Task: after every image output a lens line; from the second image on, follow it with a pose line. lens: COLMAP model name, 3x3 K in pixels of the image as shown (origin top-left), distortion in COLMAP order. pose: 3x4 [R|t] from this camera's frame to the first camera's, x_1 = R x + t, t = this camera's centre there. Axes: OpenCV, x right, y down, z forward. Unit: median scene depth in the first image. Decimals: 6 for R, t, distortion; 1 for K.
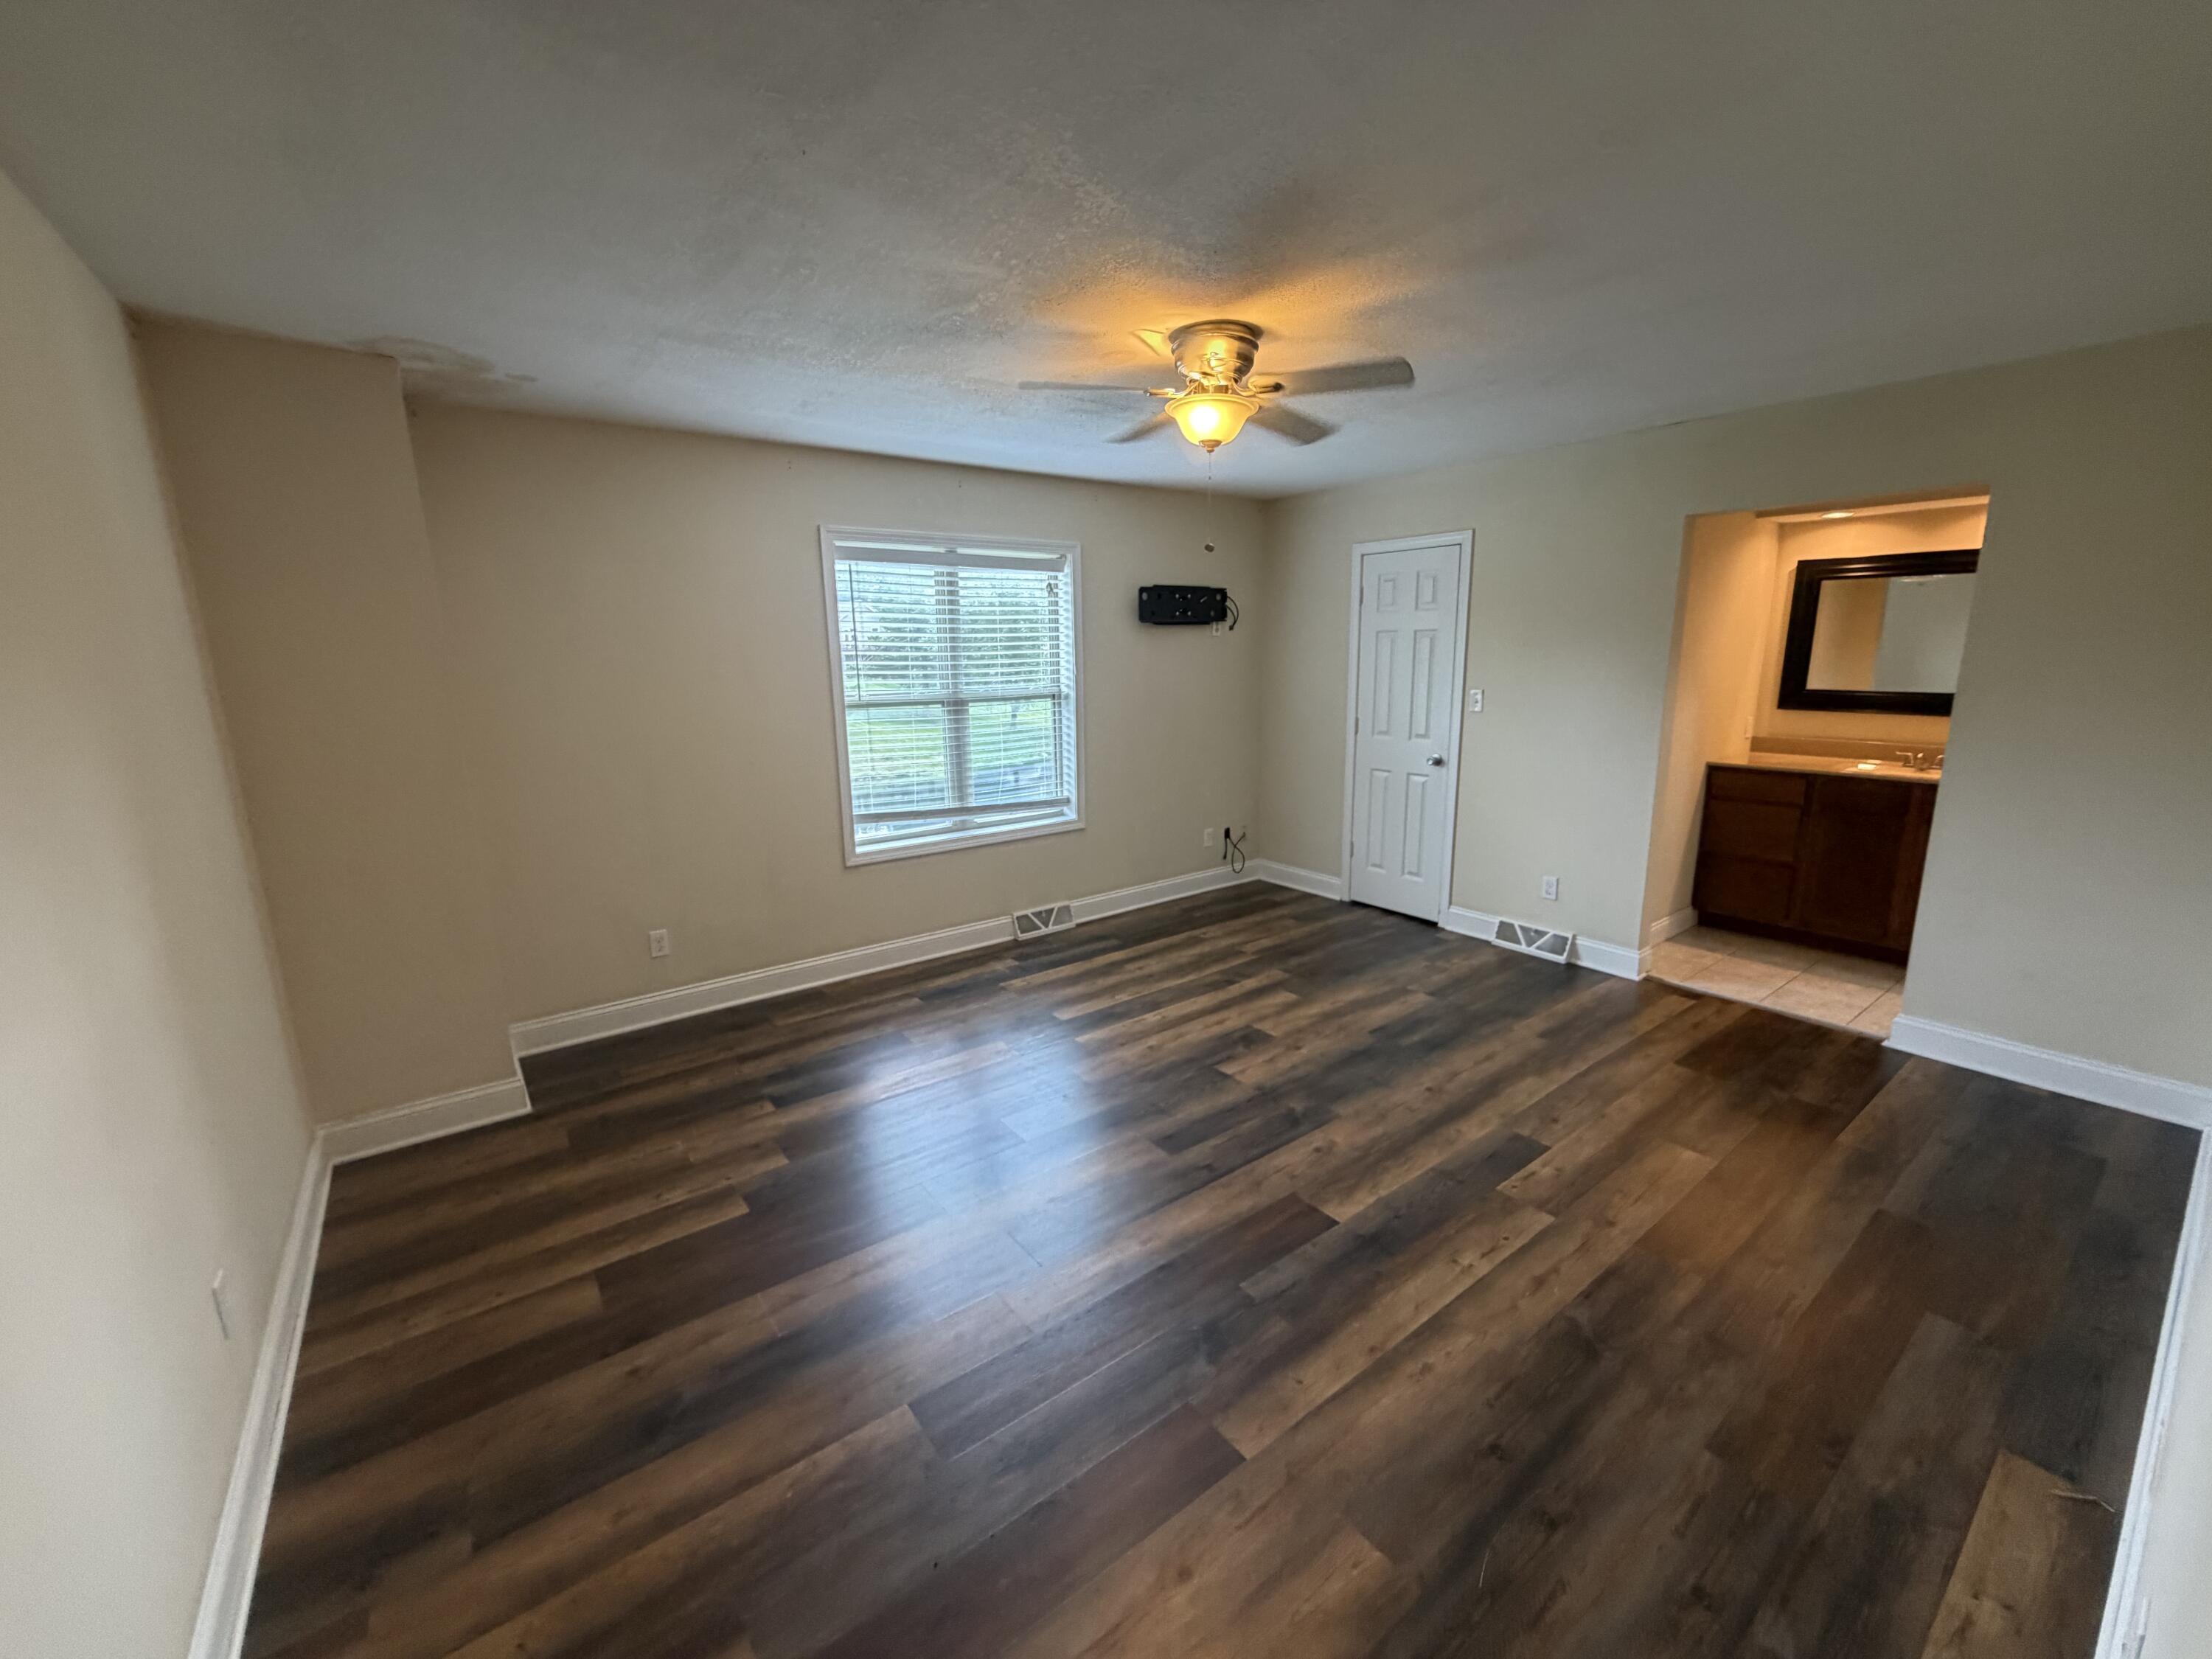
lens RADIAL K [[880.8, 0, 1092.9], [0, 880.8, 835.5], [0, 0, 1]] dist [-0.000704, -0.000440]
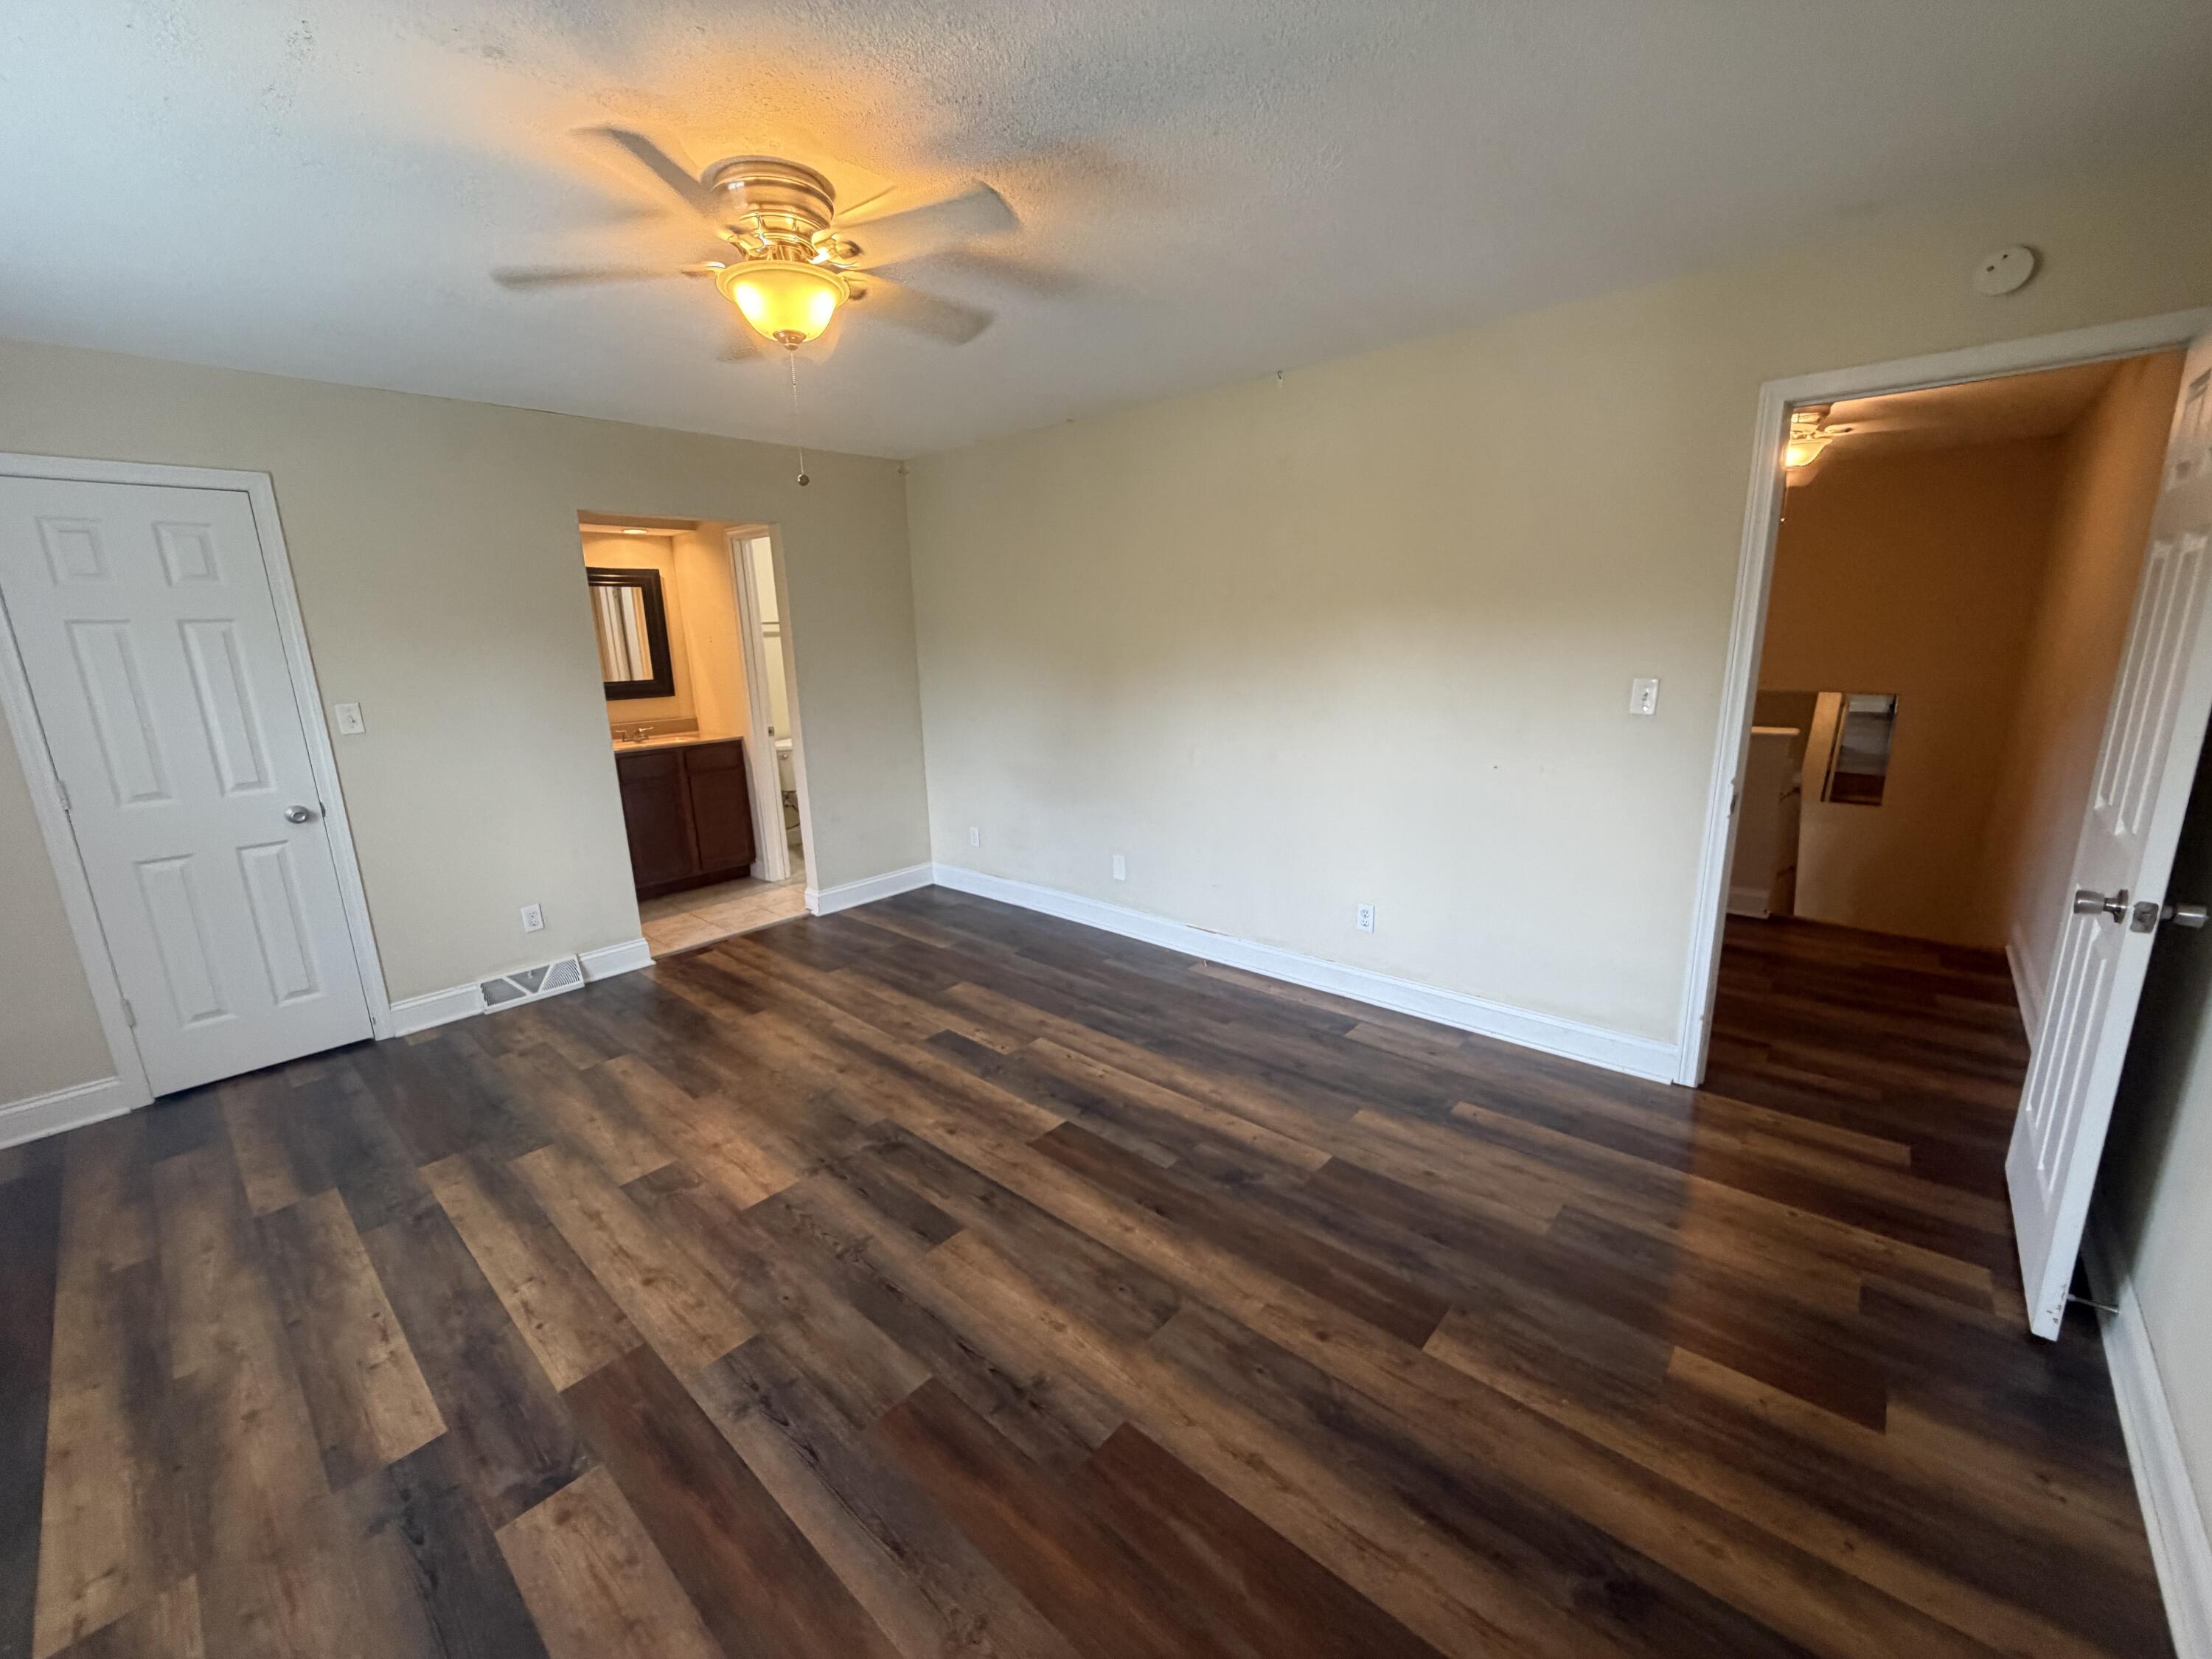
lens RADIAL K [[880.8, 0, 1114.9], [0, 880.8, 825.1], [0, 0, 1]] dist [-0.000704, -0.000440]
pose [[-0.208704, -0.190894, 0.959167, -0.480104], [0.237240, 0.941588, 0.239016, -0.113228], [-0.948767, 0.277437, -0.151226, 0.644497]]
